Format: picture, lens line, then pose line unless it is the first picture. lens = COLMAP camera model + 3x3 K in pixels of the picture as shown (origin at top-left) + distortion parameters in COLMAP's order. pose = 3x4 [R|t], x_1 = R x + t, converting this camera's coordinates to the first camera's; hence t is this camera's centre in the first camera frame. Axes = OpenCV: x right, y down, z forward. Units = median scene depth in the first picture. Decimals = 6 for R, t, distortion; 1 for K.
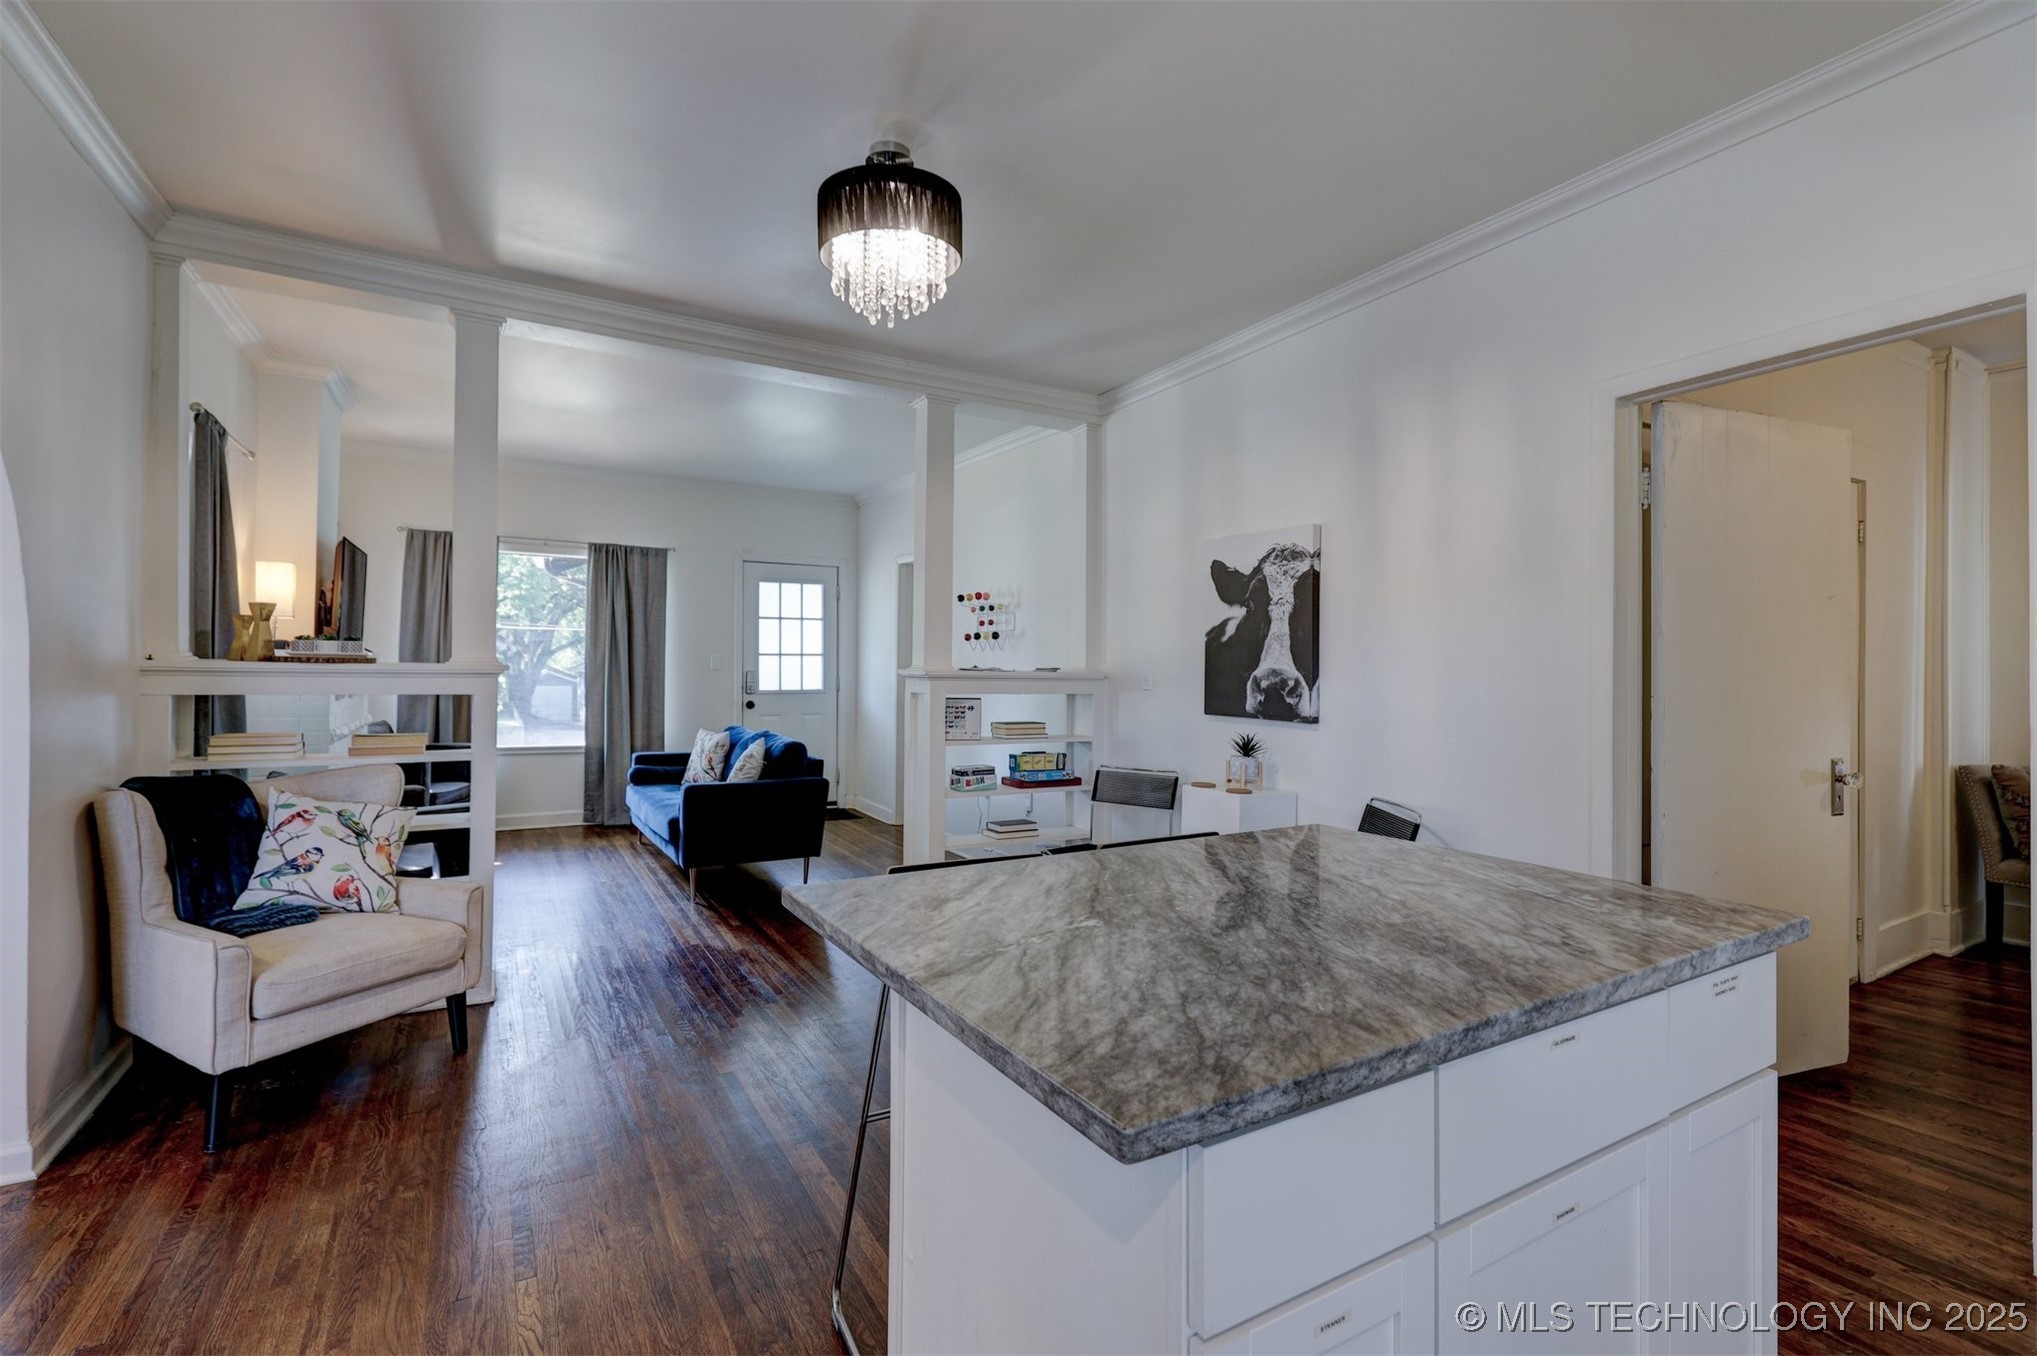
lens RADIAL K [[925.9, 0, 1009.6], [0, 925.9, 660.5], [0, 0, 1]] dist [0.000403, -0.000030]
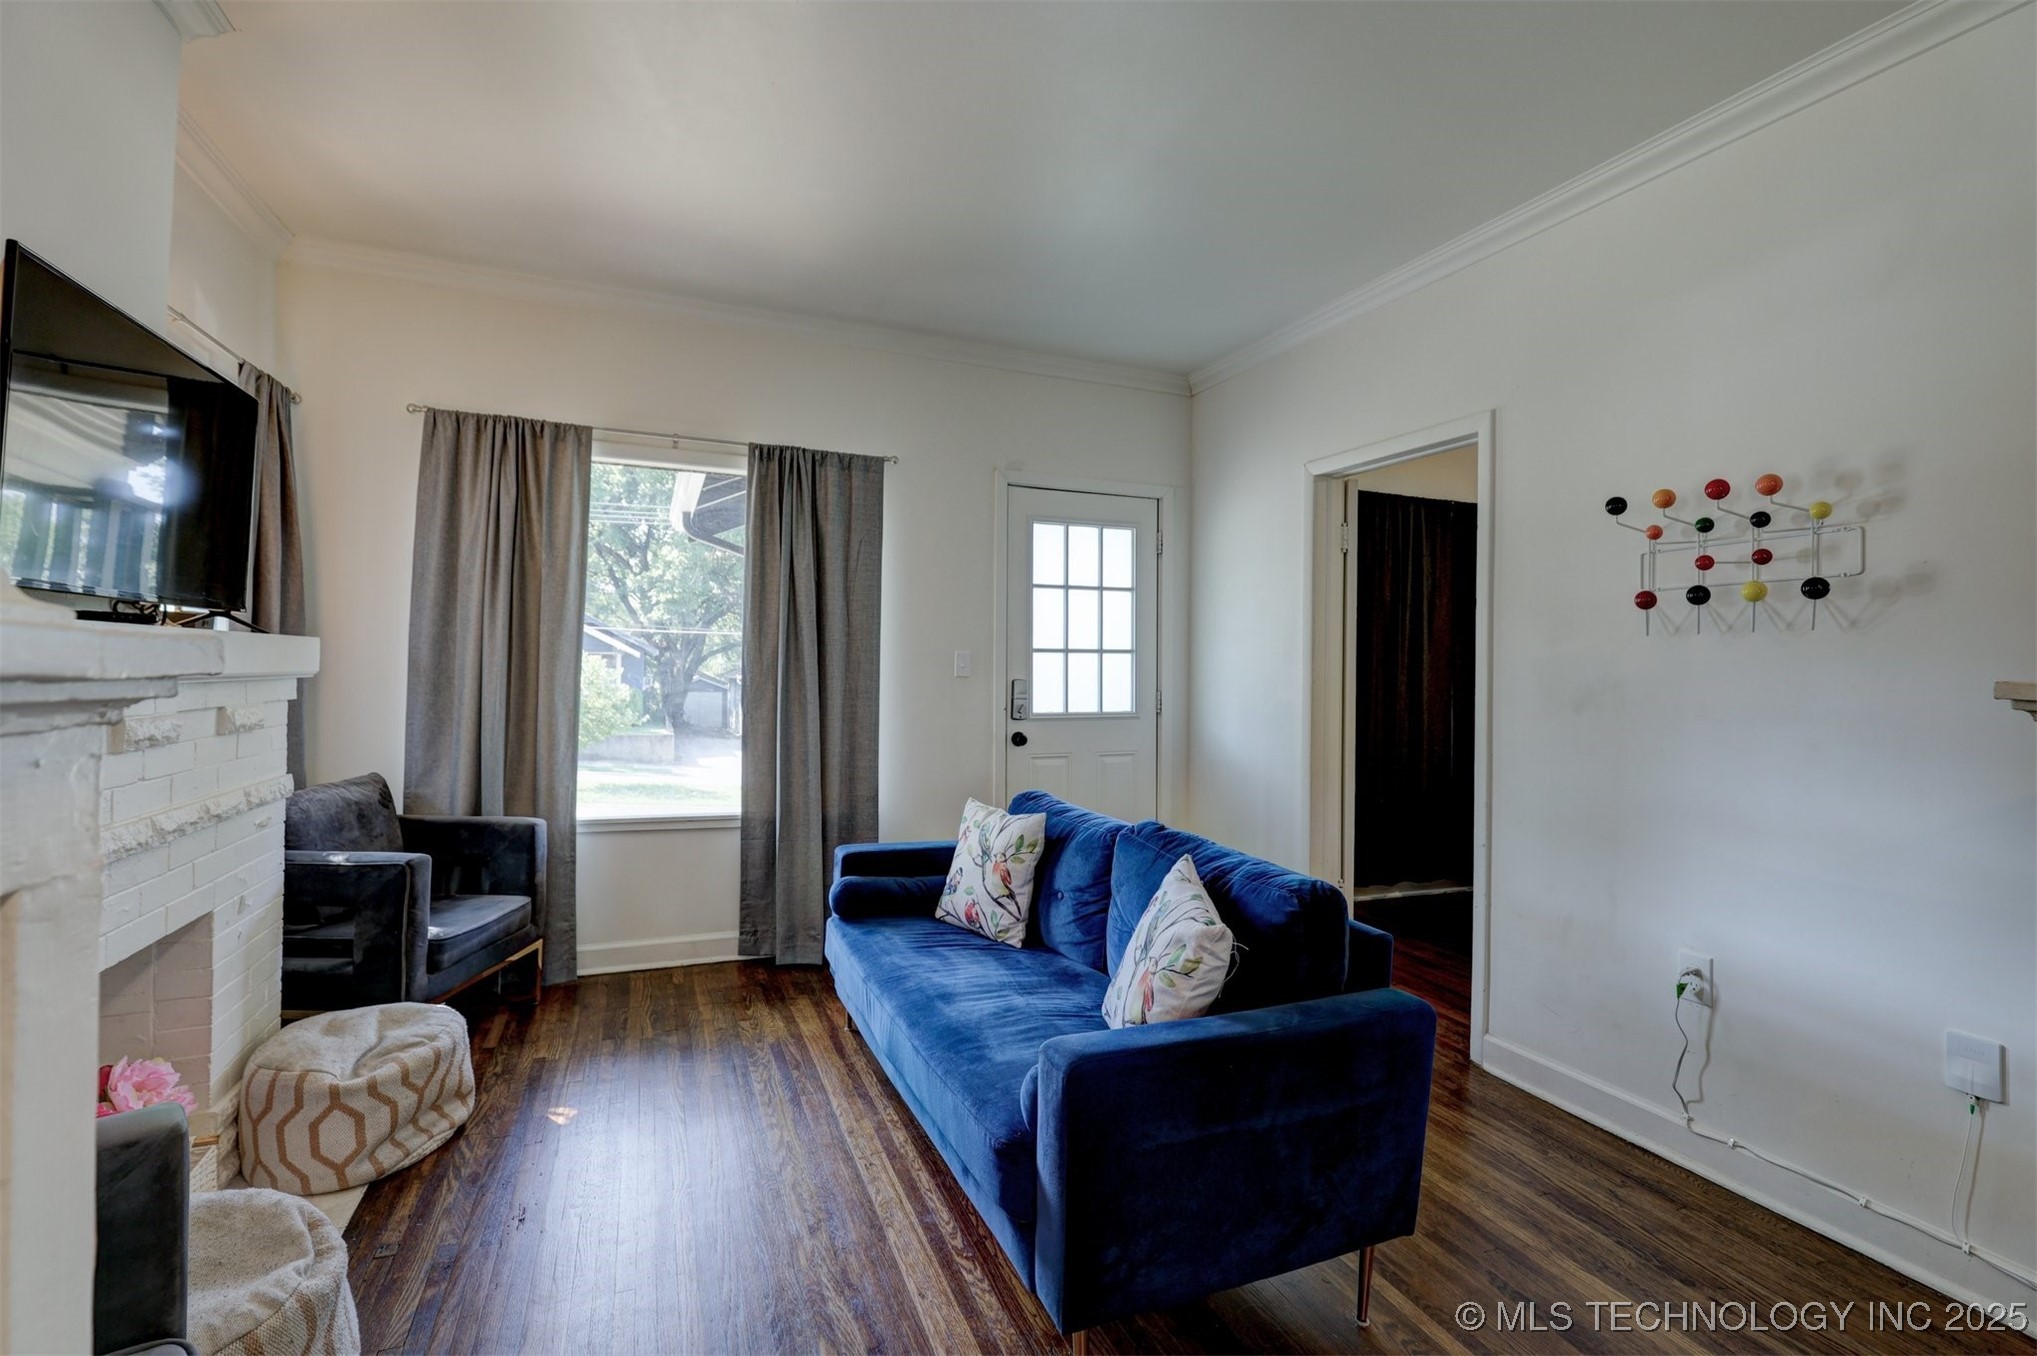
lens RADIAL K [[925.9, 0, 1009.5], [0, 925.9, 662.9], [0, 0, 1]] dist [0.000403, -0.000030]
pose [[0.990038, 0.001680, -0.140794, -0.245113], [-0.002392, 0.999985, -0.004888, 0.004831], [0.140783, 0.005176, 0.990027, 0.522799]]
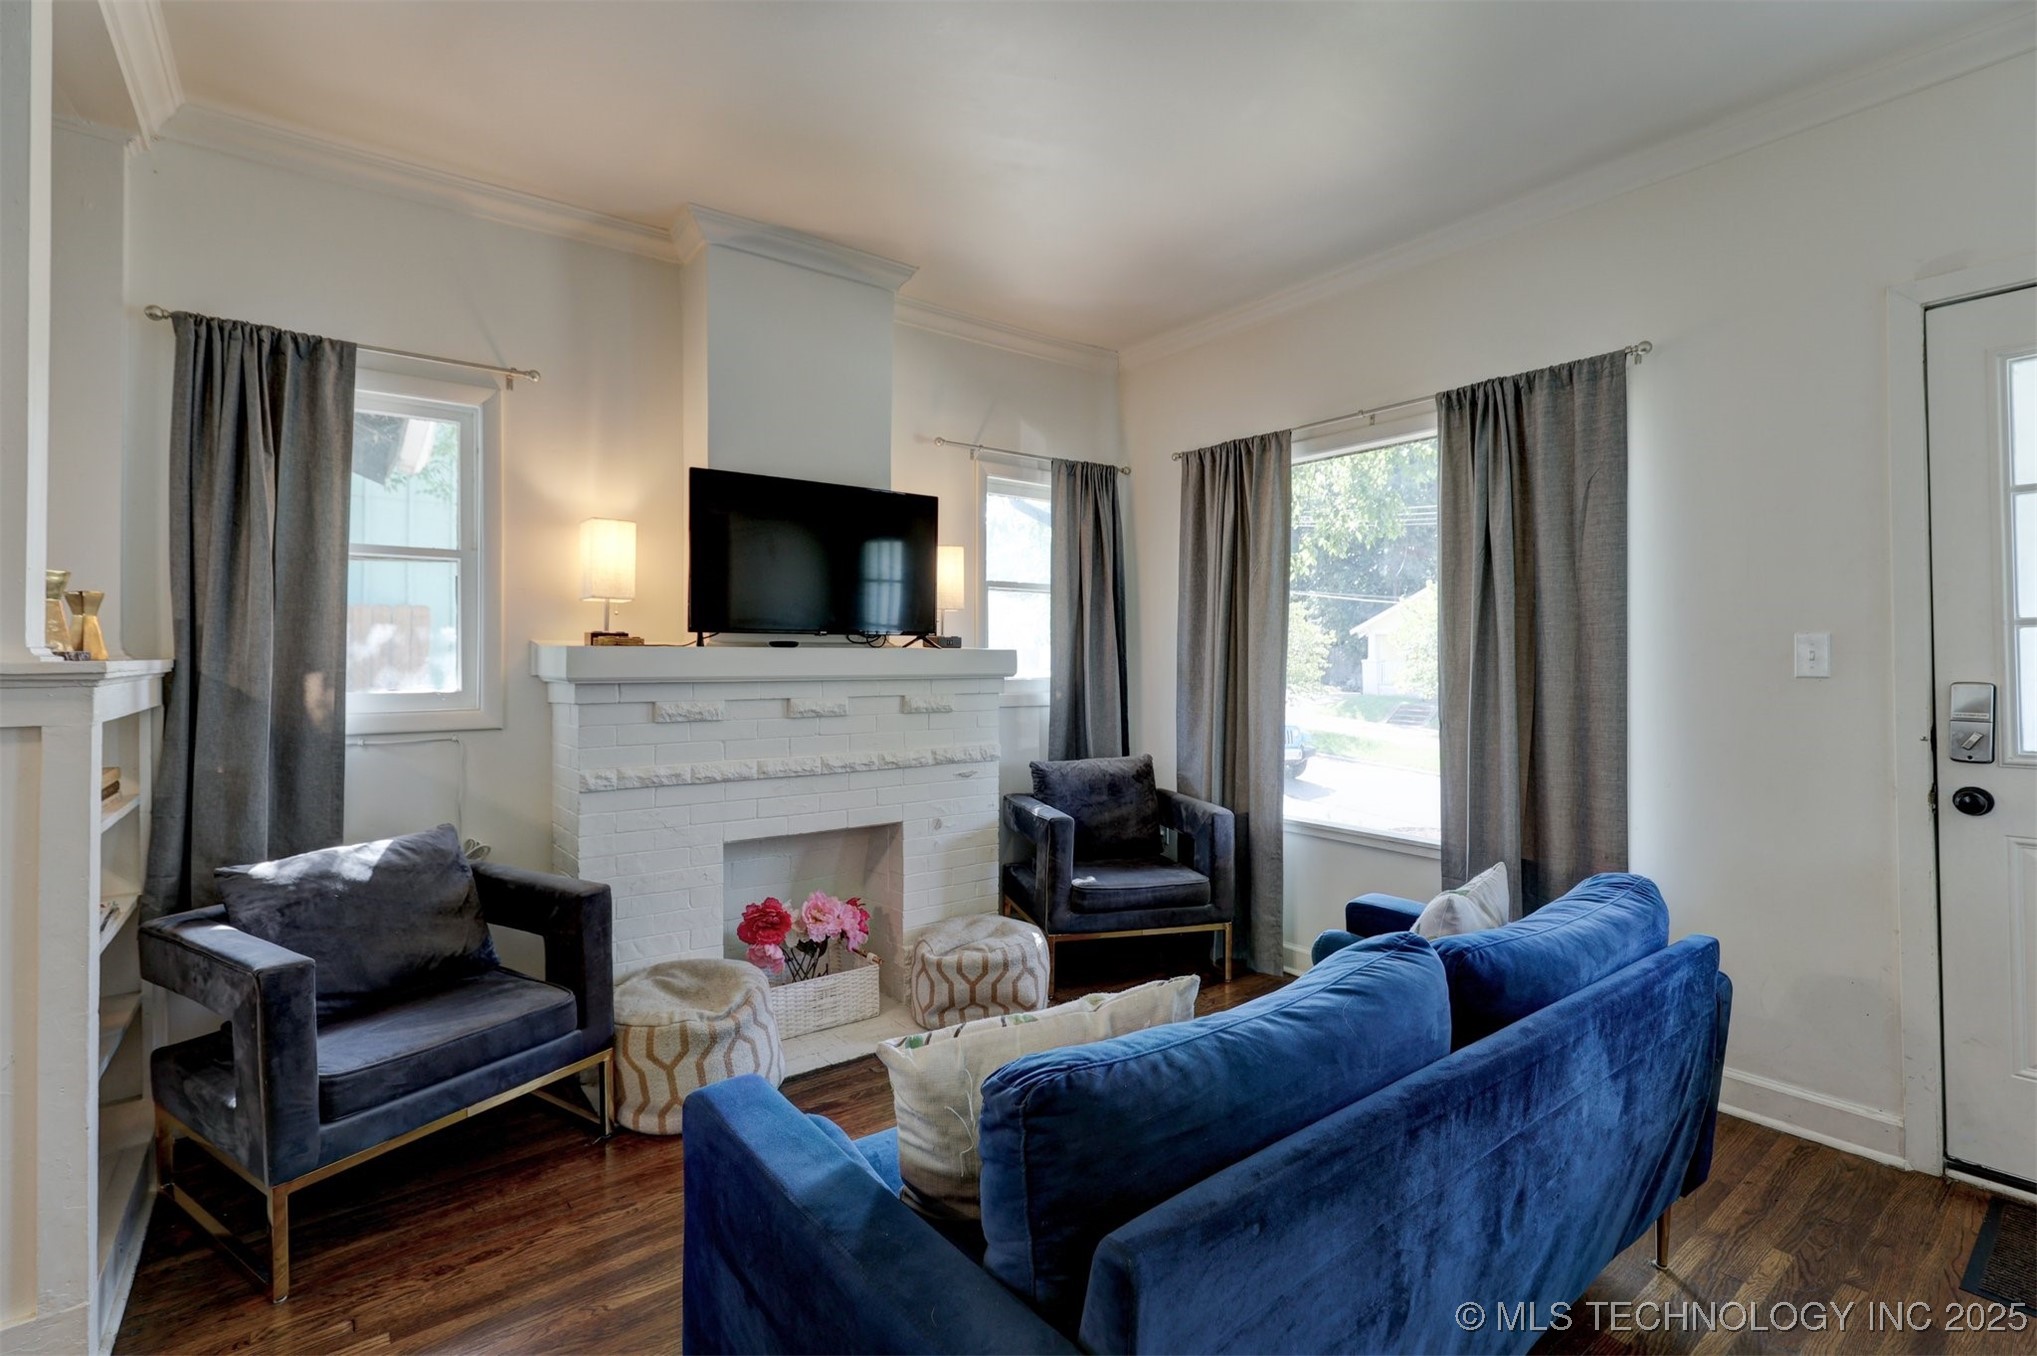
lens RADIAL K [[925.9, 0, 1003.4], [0, 925.9, 656.5], [0, 0, 1]] dist [0.000403, -0.000030]
pose [[0.127157, -0.020431, -0.991672, -0.040635], [0.008520, 0.999773, -0.019505, 0.007757], [0.991846, -0.005969, 0.127302, 0.795517]]
